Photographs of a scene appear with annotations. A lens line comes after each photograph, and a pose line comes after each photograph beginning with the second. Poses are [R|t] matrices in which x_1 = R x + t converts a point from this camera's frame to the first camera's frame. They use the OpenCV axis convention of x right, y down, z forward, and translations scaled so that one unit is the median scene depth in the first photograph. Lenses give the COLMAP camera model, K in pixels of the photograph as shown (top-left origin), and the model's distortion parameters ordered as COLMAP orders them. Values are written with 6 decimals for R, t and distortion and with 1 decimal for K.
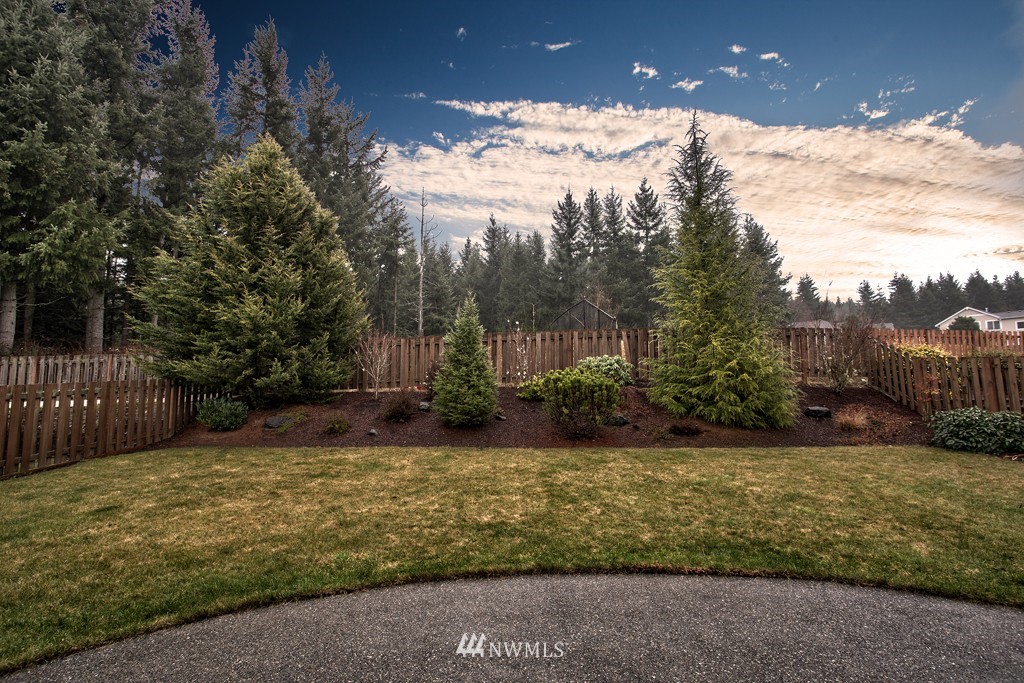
lens RADIAL K [[499.5, 0, 512.0], [0, 499.5, 346.4], [0, 0, 1]] dist [-0.041076, 0.015215]
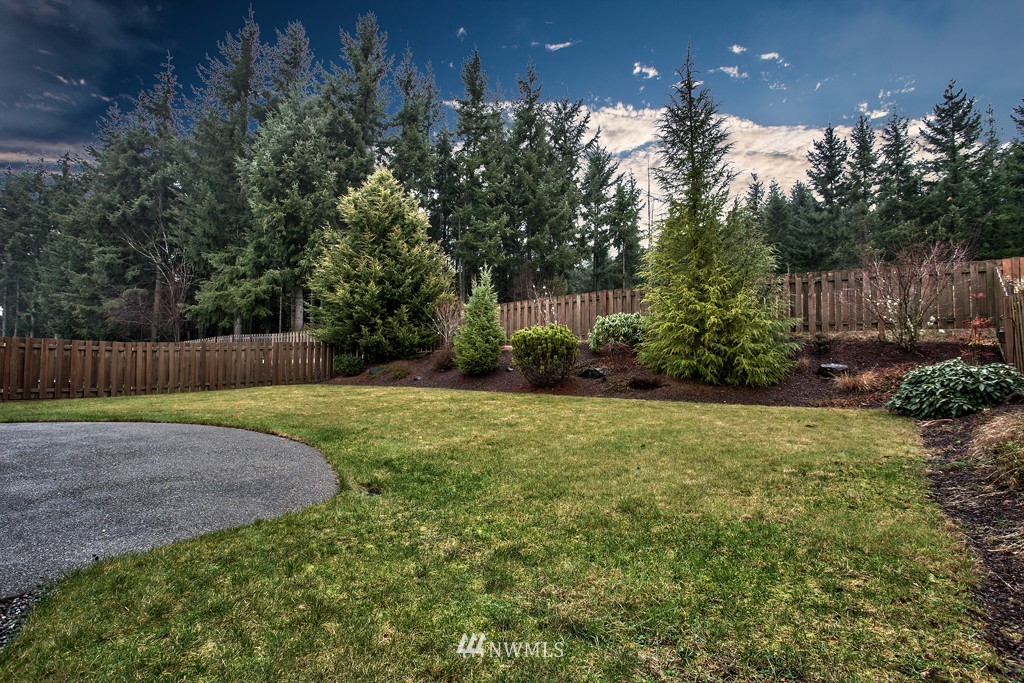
lens RADIAL K [[498.6, 0, 538.7], [0, 498.6, 344.5], [0, 0, 1]] dist [-0.007649, 0.000972]
pose [[0.837972, -0.012707, -0.545565, 0.155368], [0.038505, 0.998614, 0.035883, 0.009970], [0.544353, -0.051076, 0.837300, 0.009937]]
